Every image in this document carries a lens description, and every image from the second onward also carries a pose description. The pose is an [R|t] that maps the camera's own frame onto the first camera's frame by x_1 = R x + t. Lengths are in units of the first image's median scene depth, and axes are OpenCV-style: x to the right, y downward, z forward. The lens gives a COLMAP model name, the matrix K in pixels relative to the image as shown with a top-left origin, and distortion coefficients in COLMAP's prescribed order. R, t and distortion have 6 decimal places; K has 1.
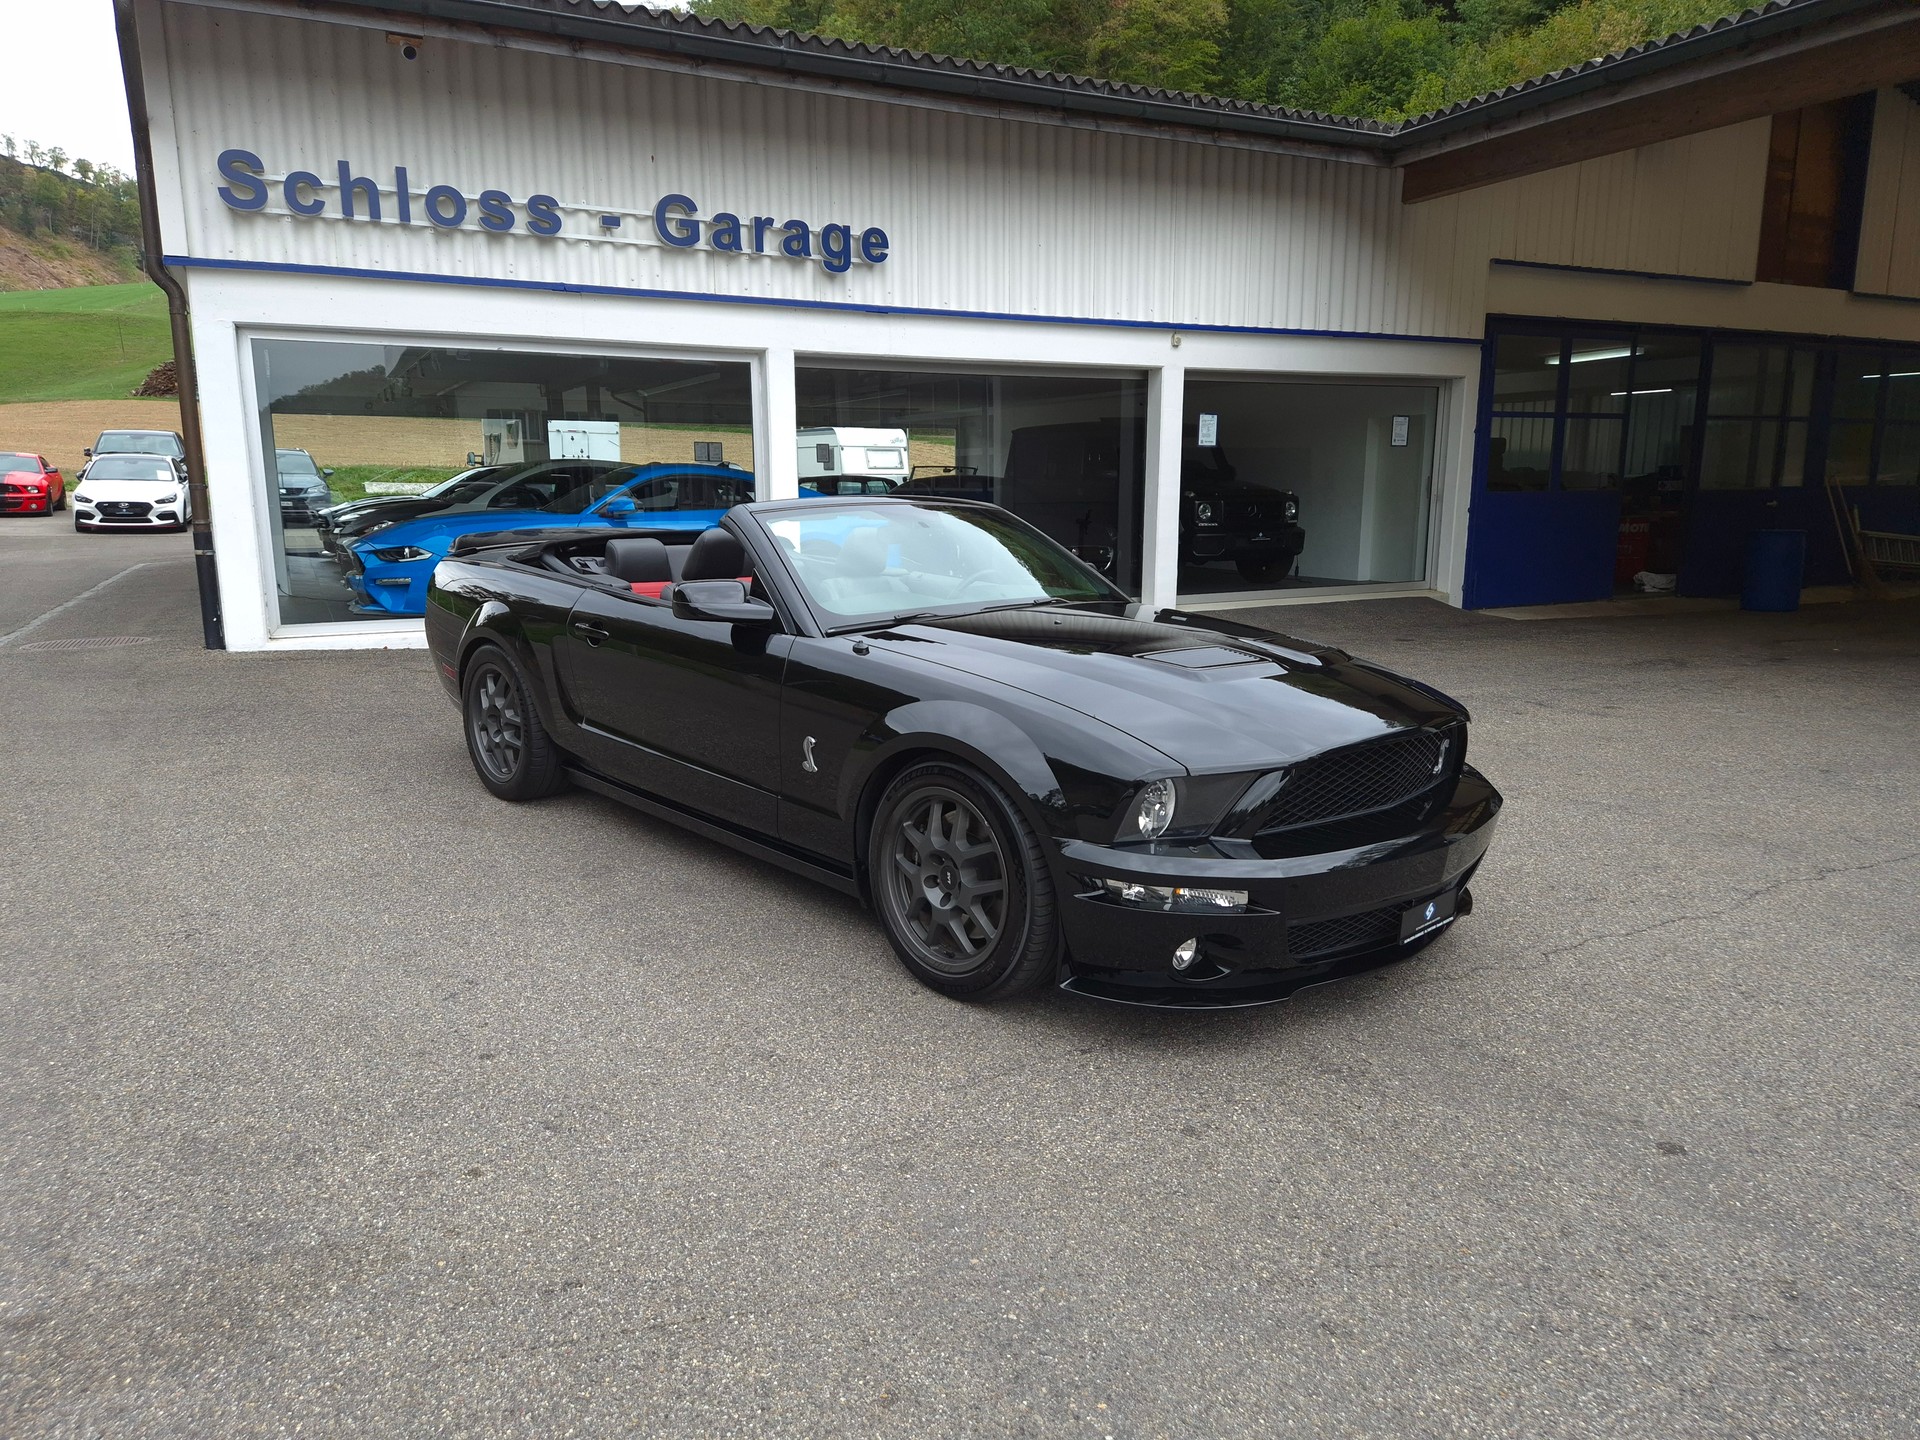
lens RADIAL K [[1274.2, 0, 941.8], [0, 1274.2, 723.8], [0, 0, 1]] dist [0.078928, -0.071611]
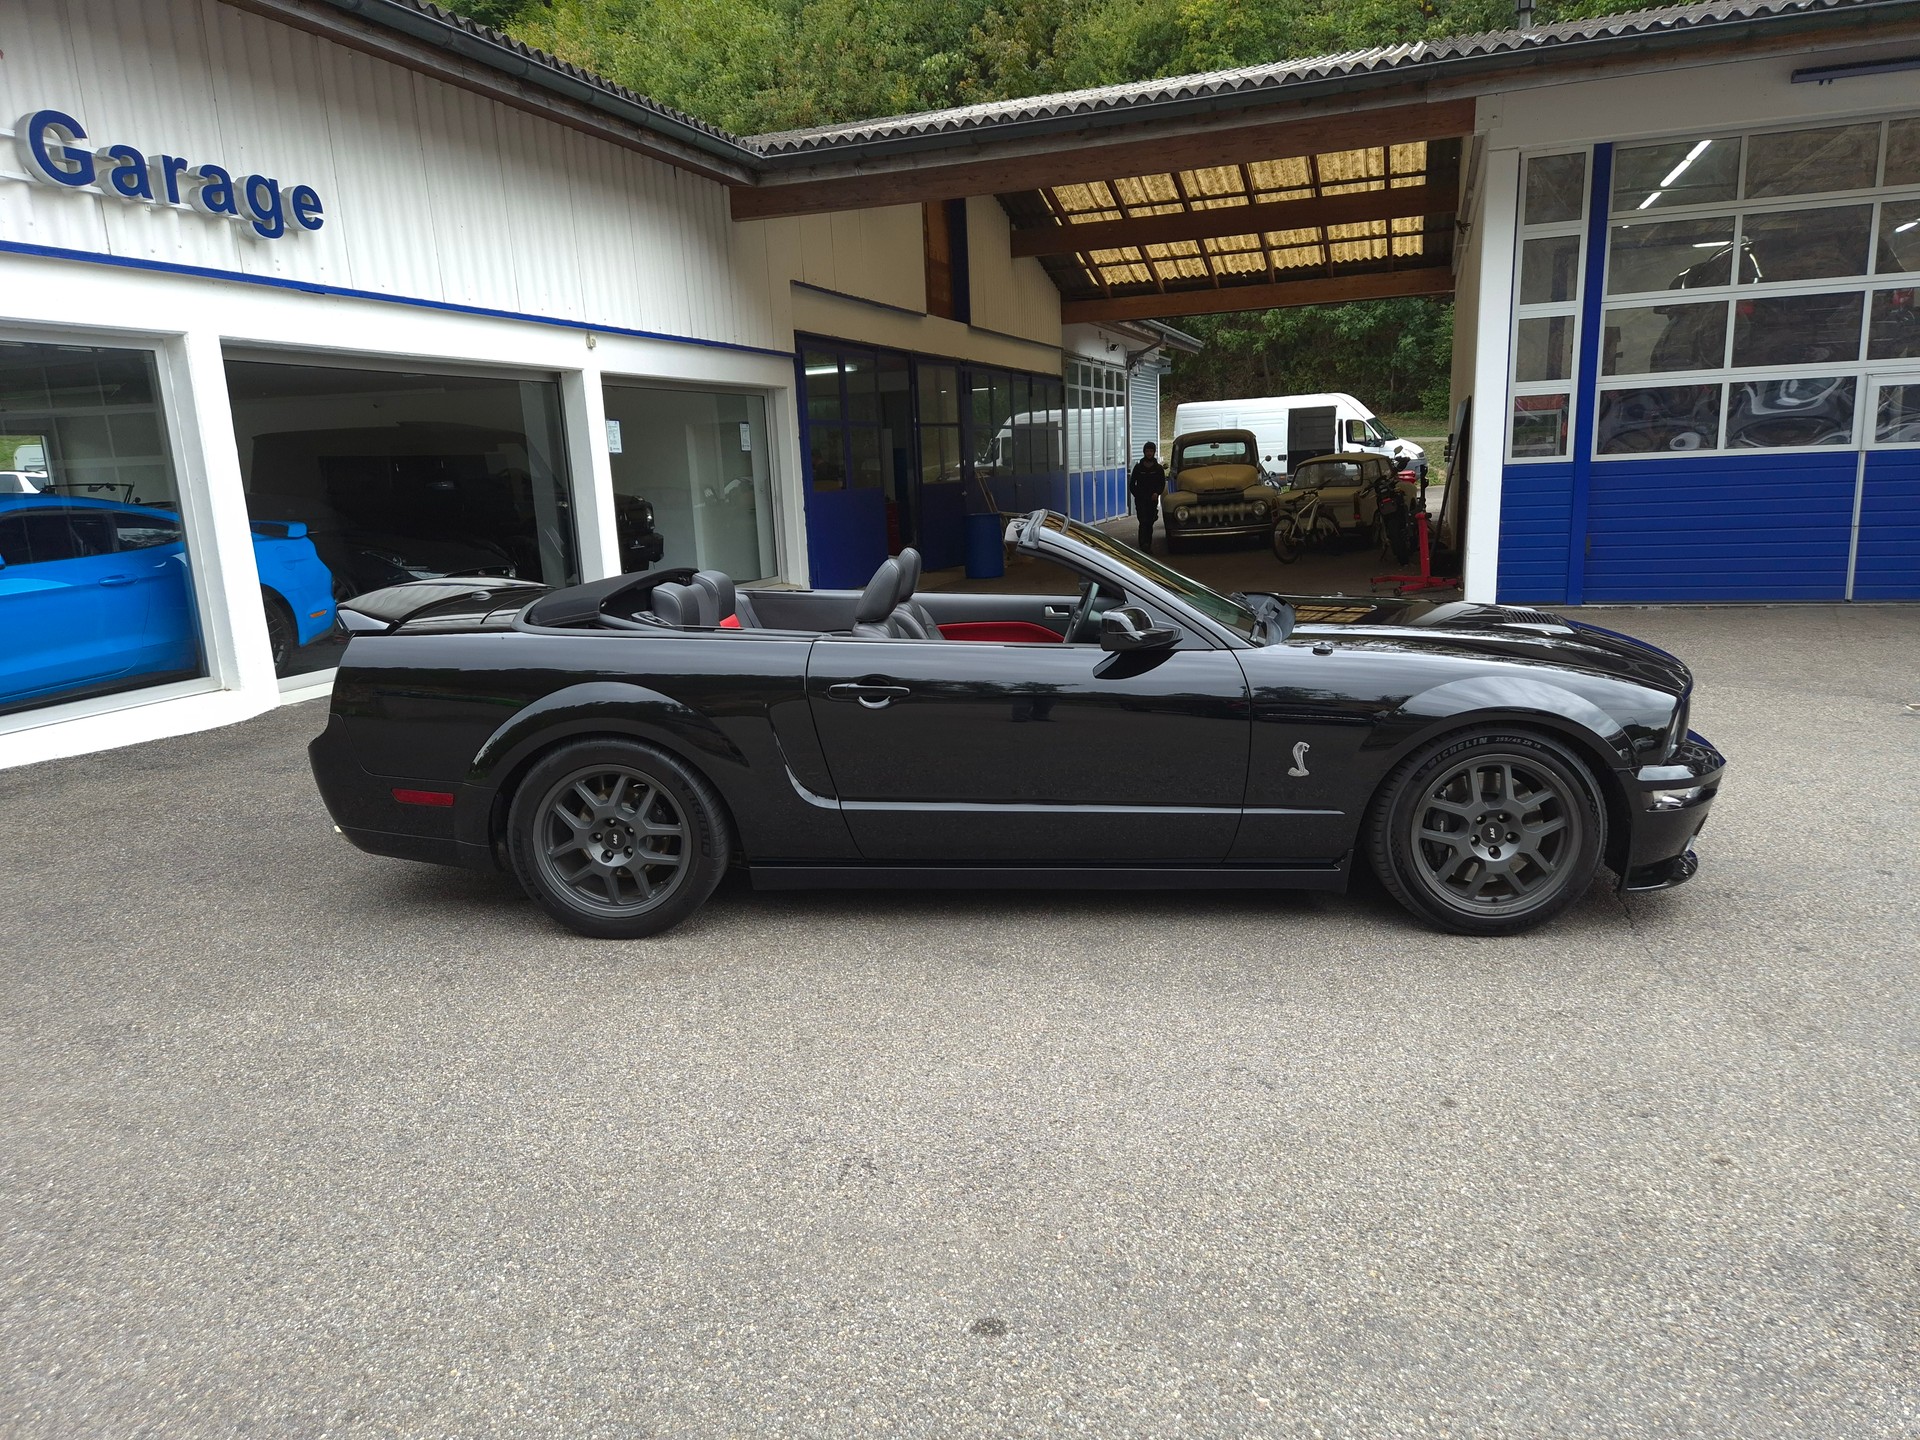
lens RADIAL K [[1274.3, 0, 970.0], [0, 1274.3, 730.0], [0, 0, 1]] dist [0.079594, -0.071740]
pose [[0.713965, -0.170160, 0.679190, -0.383342], [0.168316, 0.983286, 0.069413, -0.044512], [-0.679649, 0.064760, 0.730673, 0.166397]]
